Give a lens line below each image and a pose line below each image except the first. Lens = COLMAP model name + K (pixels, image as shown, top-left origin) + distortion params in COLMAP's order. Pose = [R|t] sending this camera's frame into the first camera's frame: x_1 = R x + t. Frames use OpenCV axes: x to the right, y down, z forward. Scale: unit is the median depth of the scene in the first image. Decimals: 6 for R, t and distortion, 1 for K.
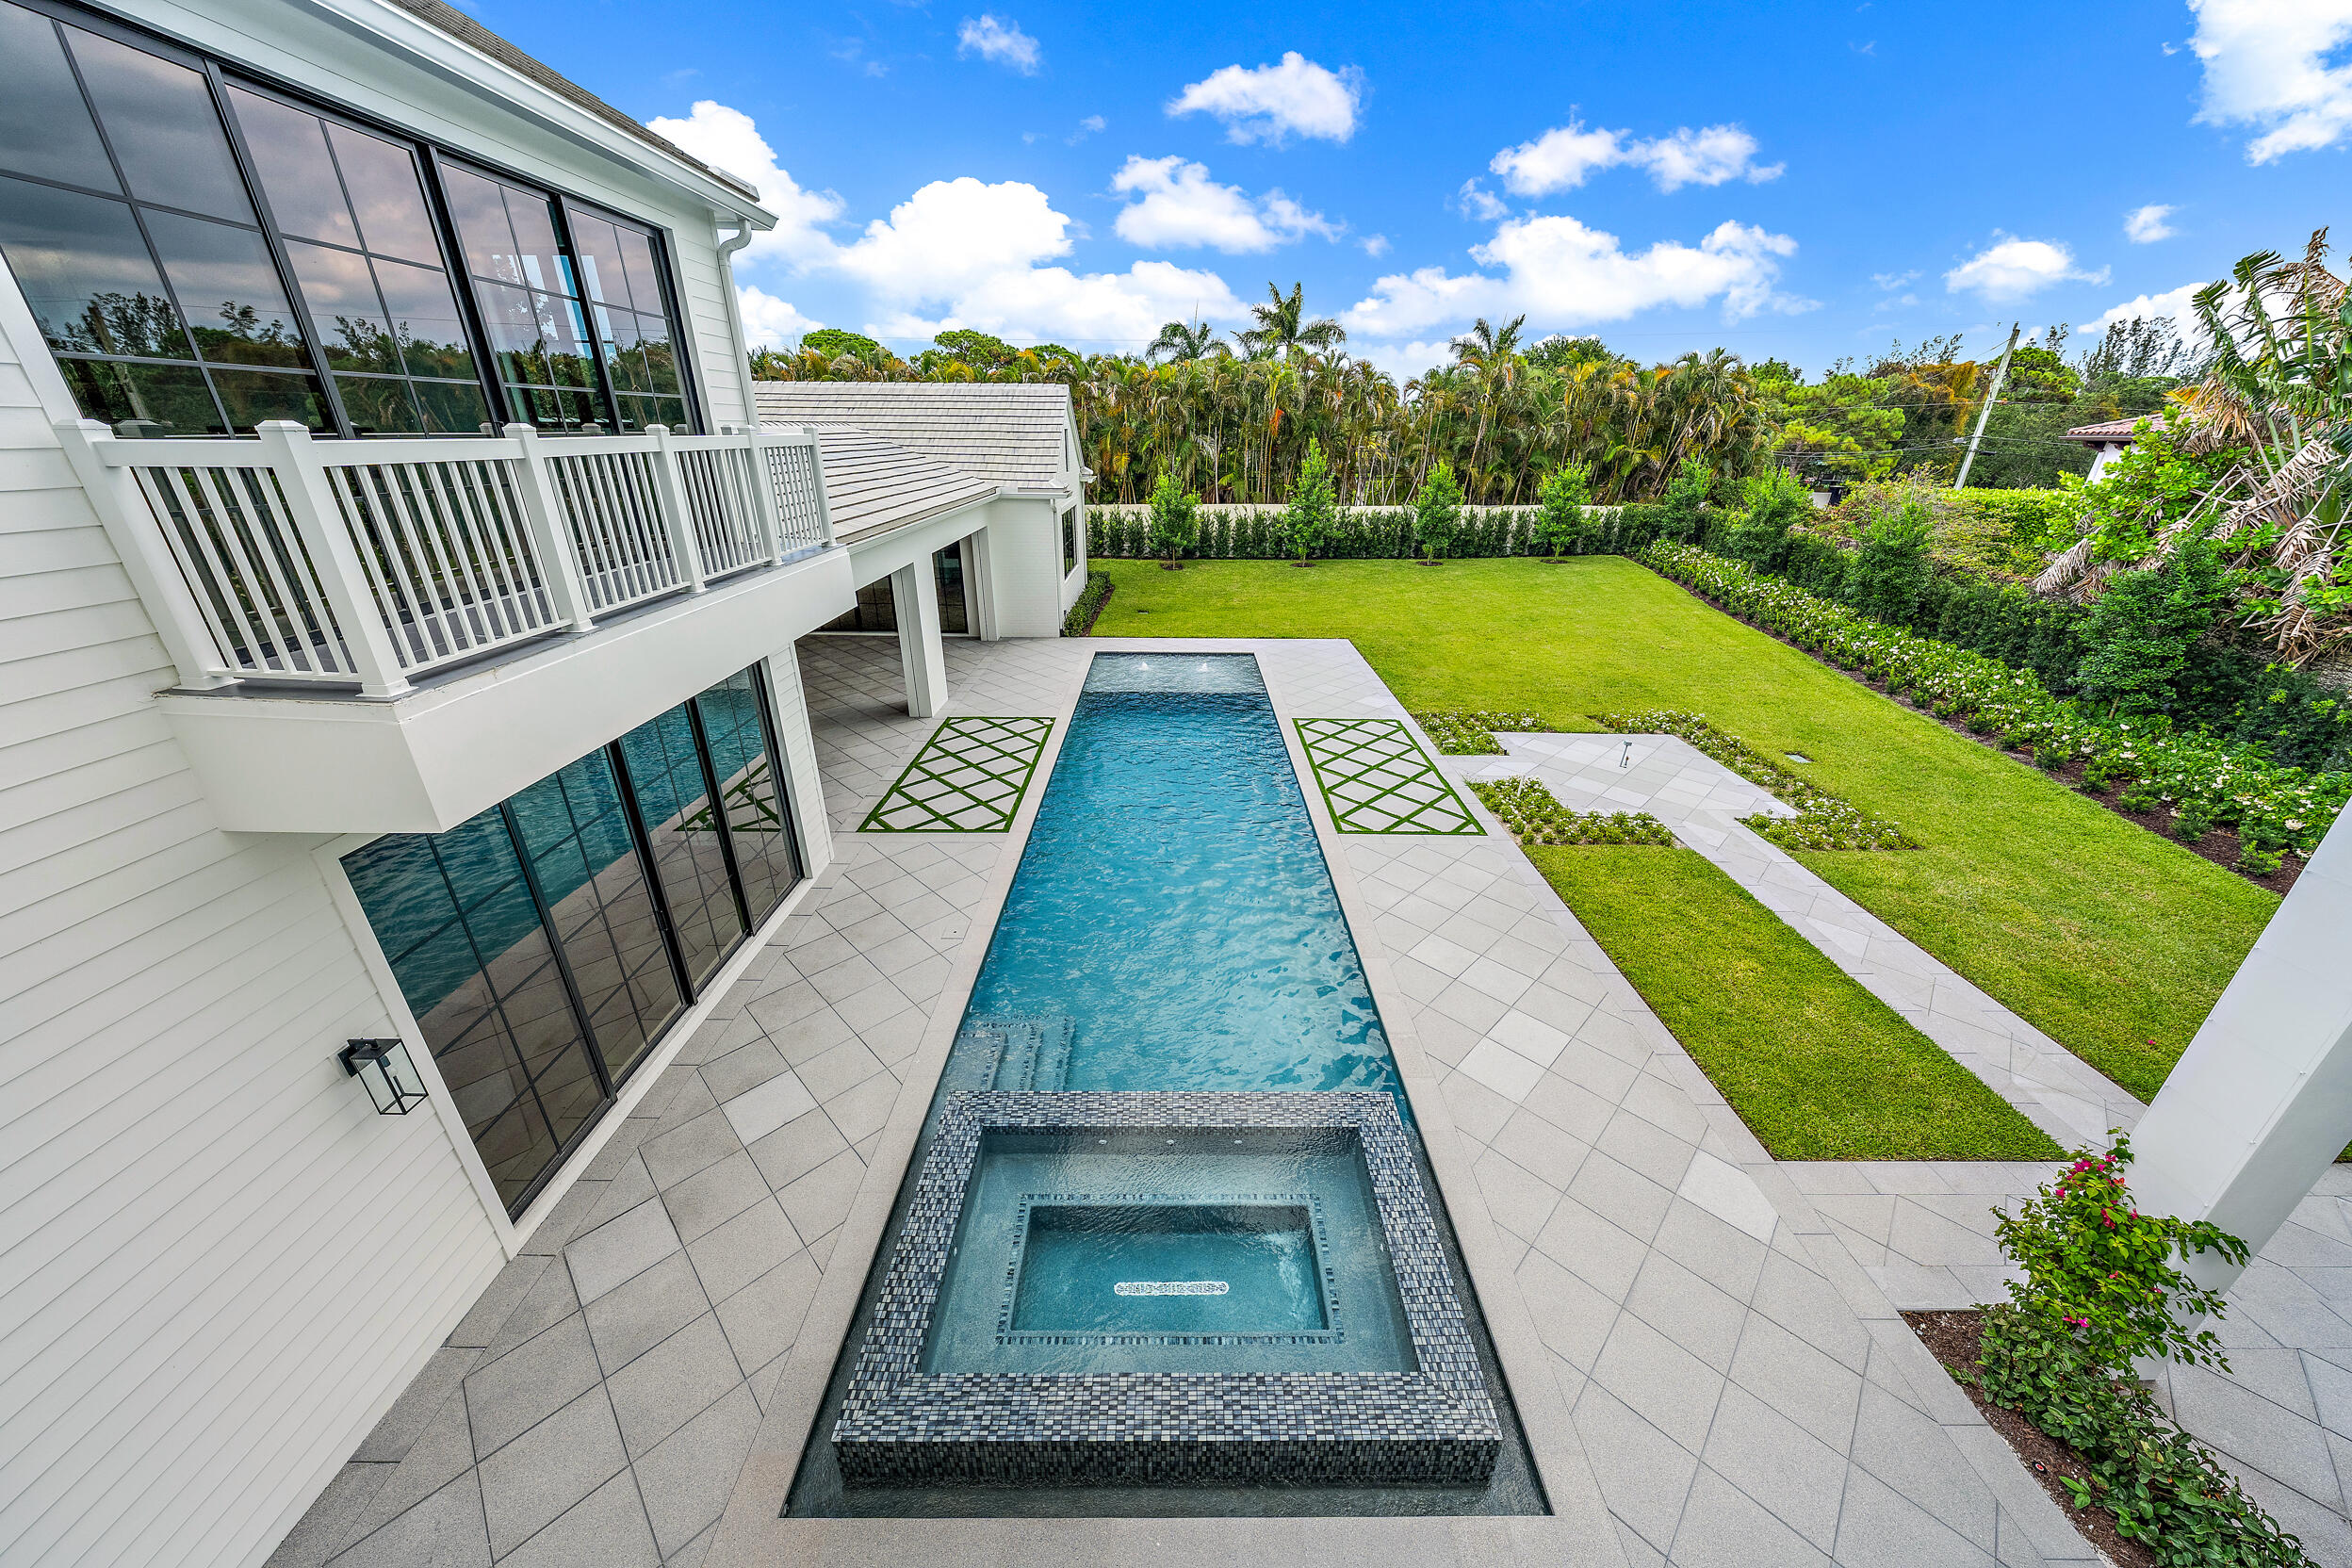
lens RADIAL K [[798.0, 0, 1178.5], [0, 798.0, 778.1], [0, 0, 1]] dist [-0.002966, 0.000188]
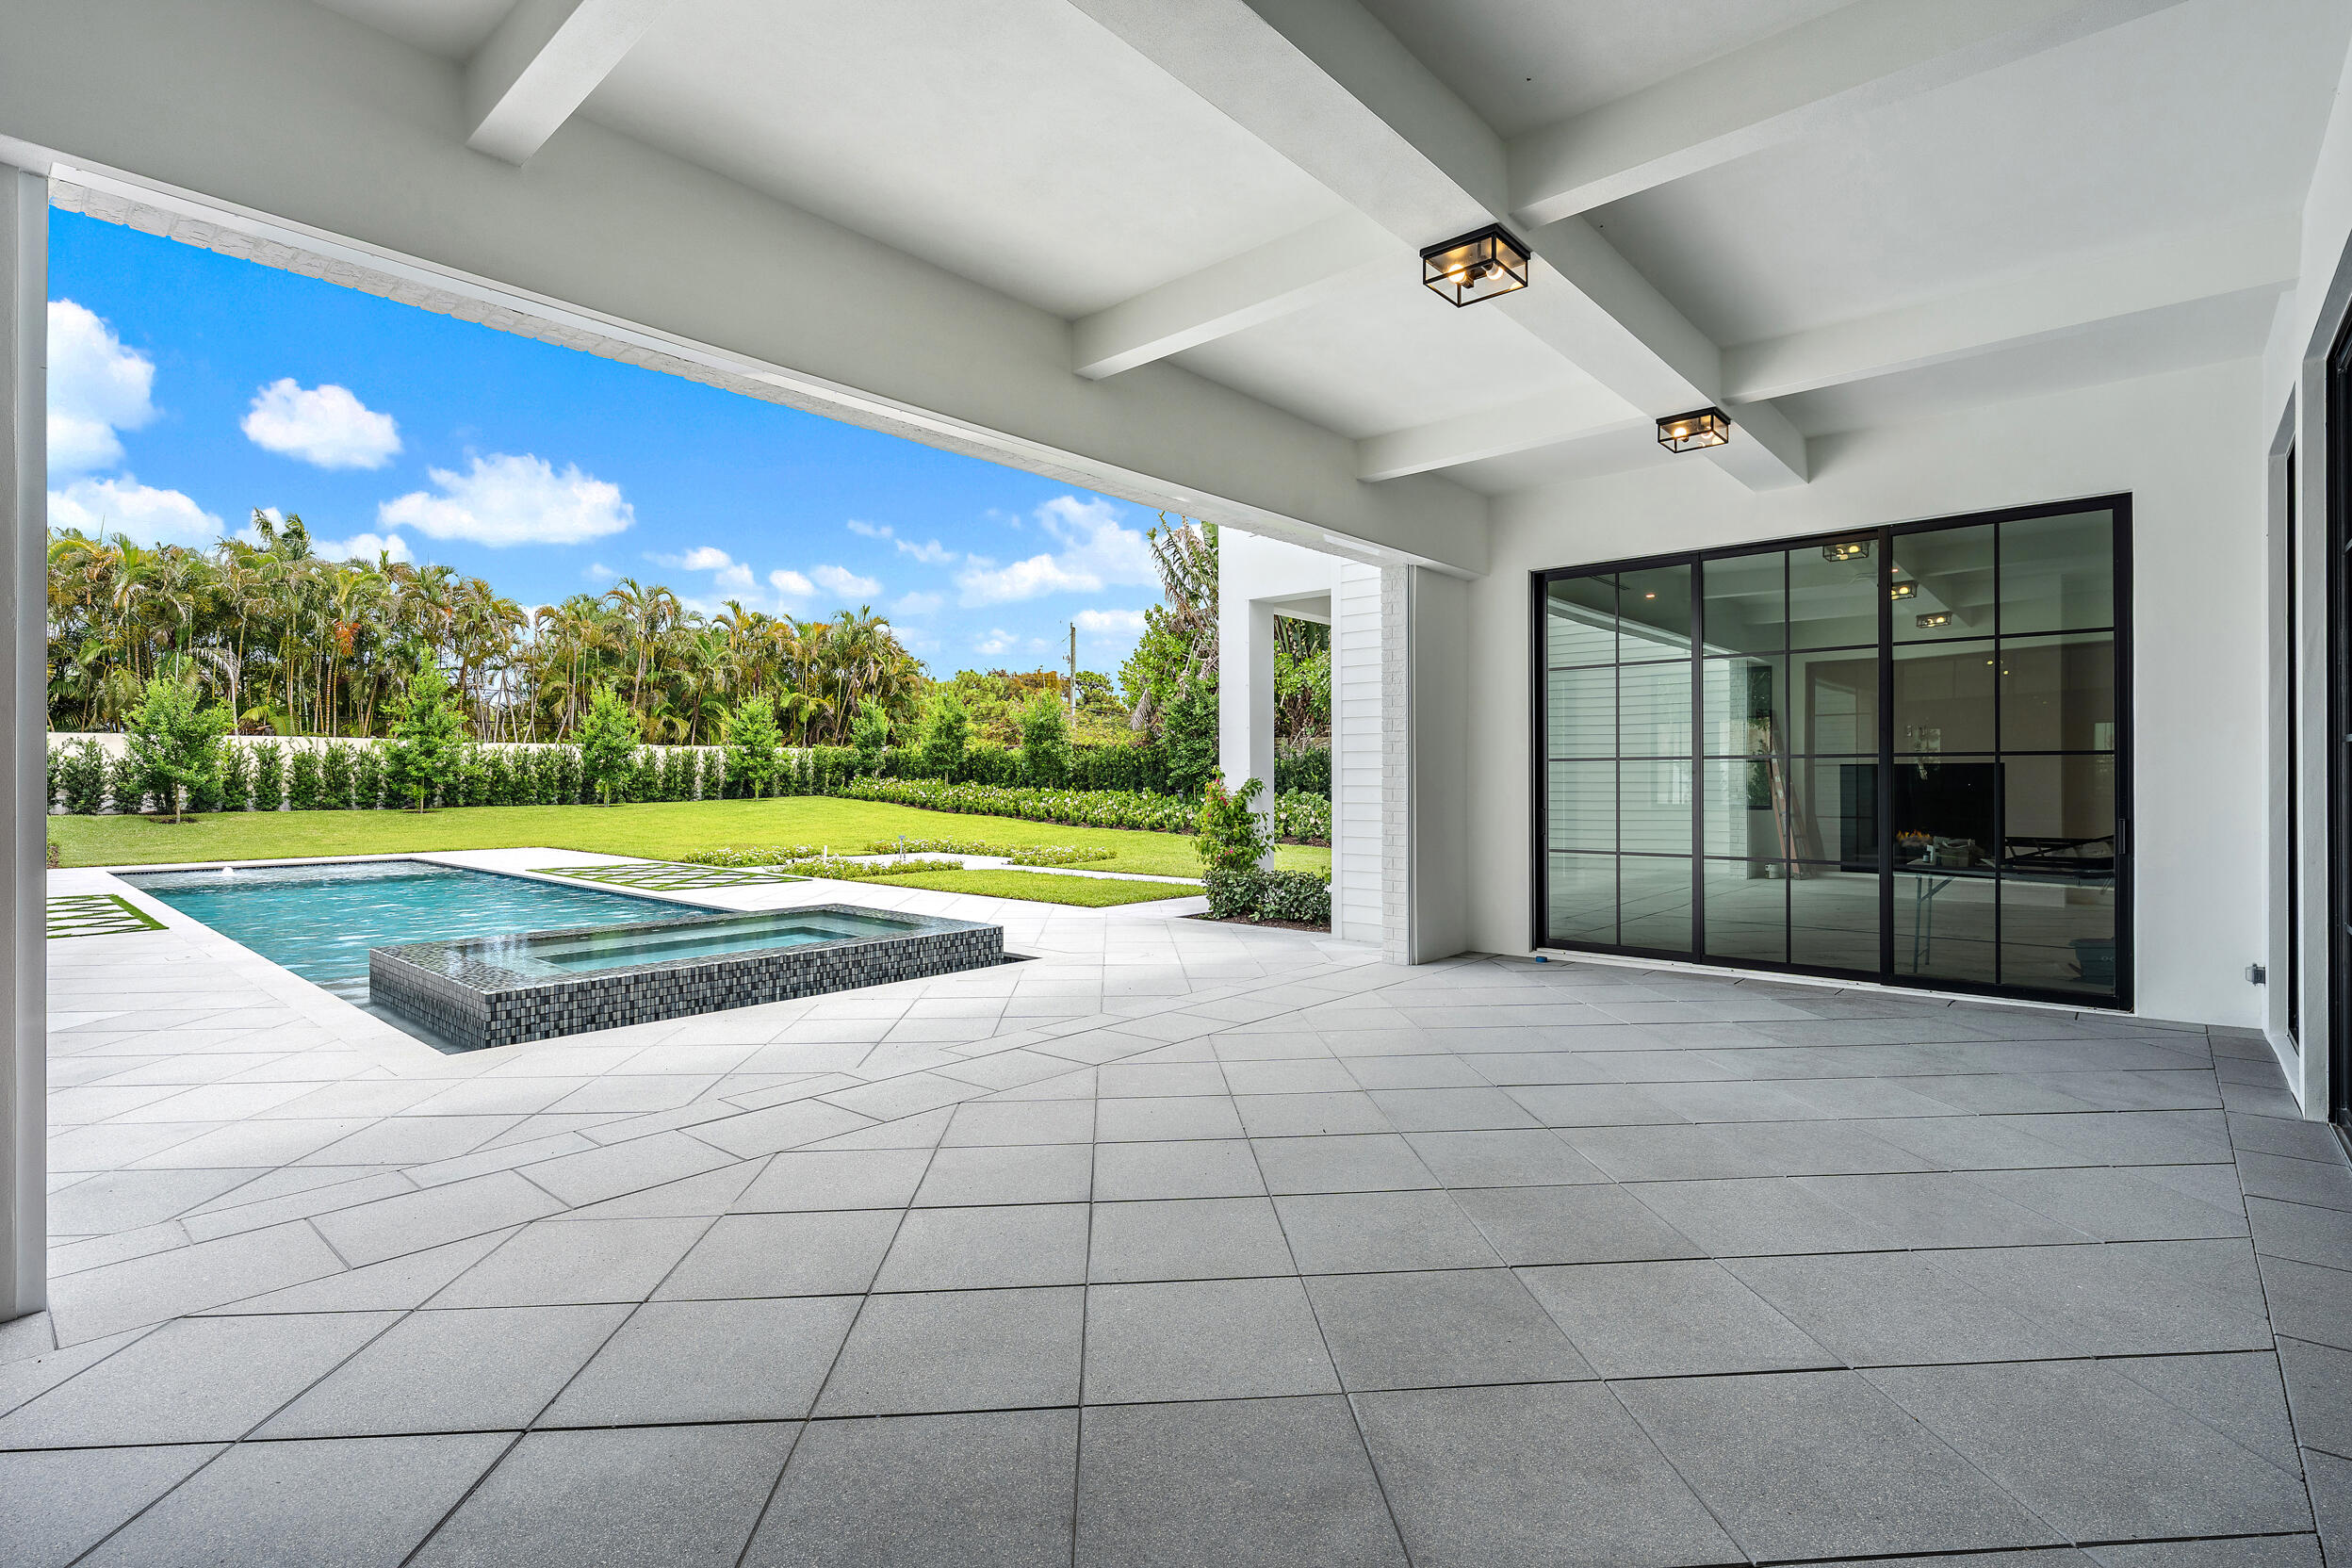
lens RADIAL K [[1118.0, 0, 1194.7], [0, 1118.0, 775.4], [0, 0, 1]] dist [-0.001717, -0.001864]
pose [[0.659397, 0.000764, 0.751795, -0.134259], [0.305402, 0.913498, -0.268795, 0.178360], [-0.686968, 0.406842, 0.602124, -0.089146]]
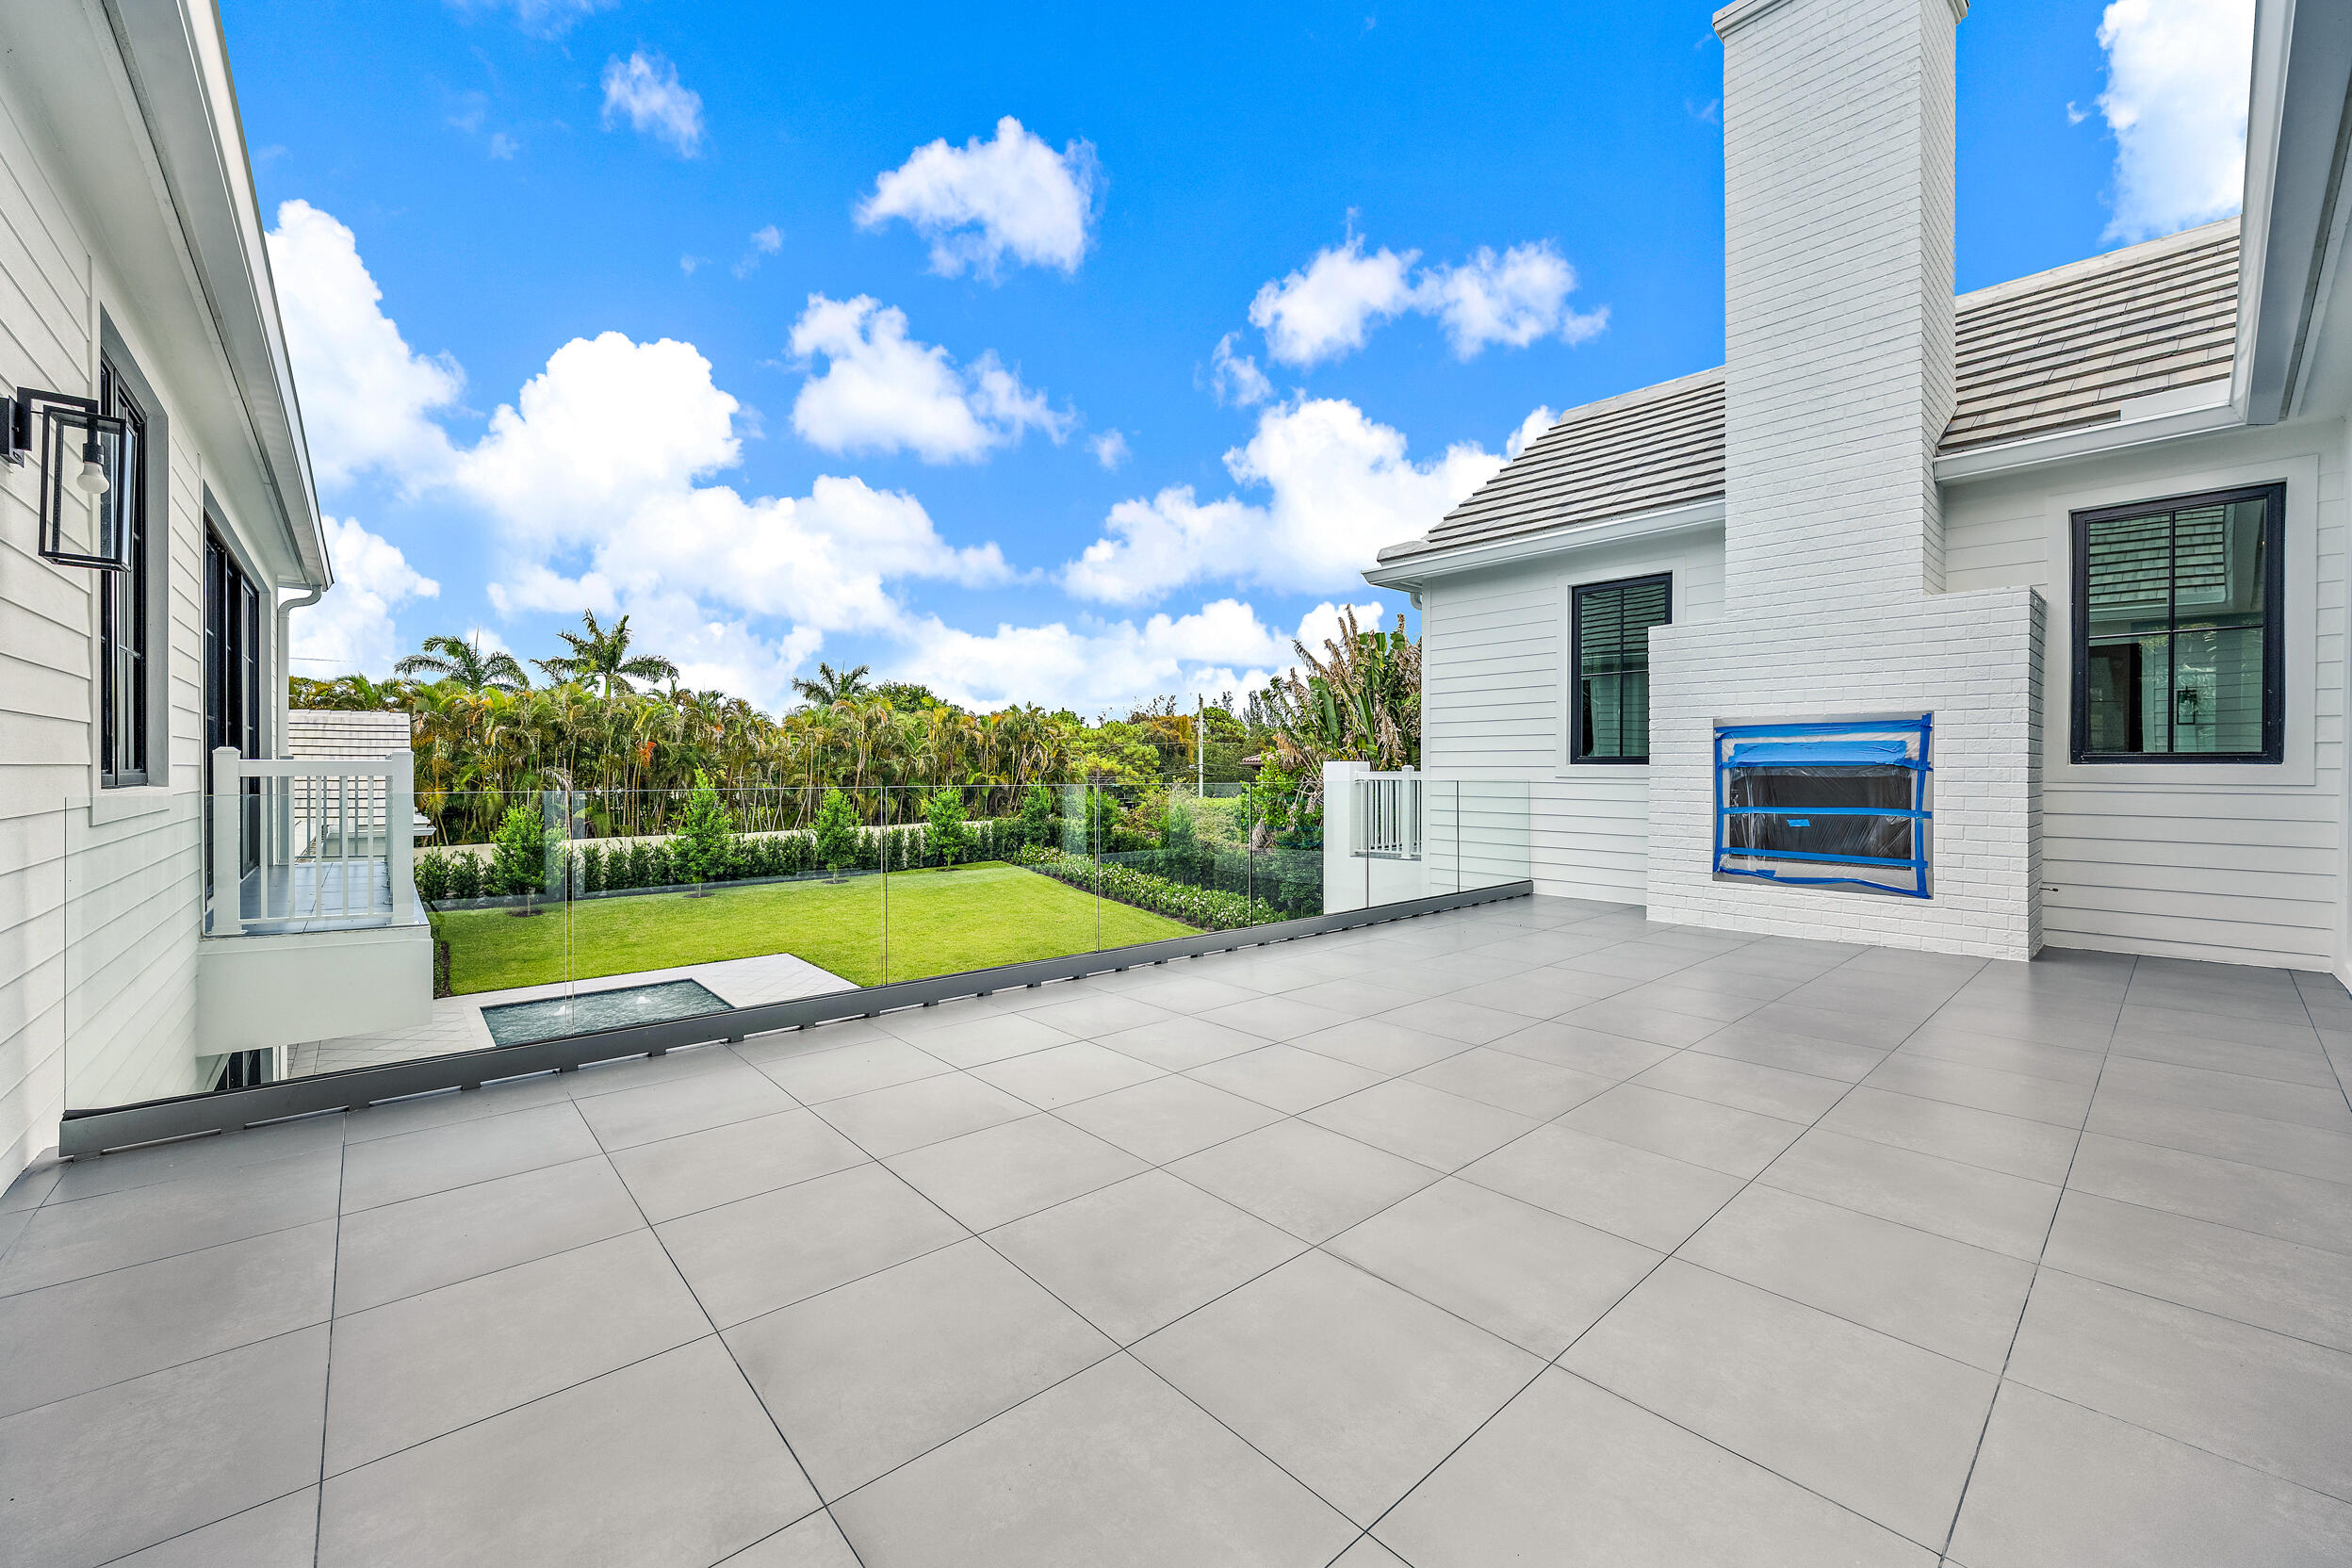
lens RADIAL K [[928.1, 0, 1184.4], [0, 928.1, 764.1], [0, 0, 1]] dist [-0.006153, 0.000580]
pose [[0.749301, -0.004122, 0.662217, -0.128811], [0.267426, 0.916701, -0.296887, 0.061142], [-0.605832, 0.399552, 0.687987, -0.136176]]
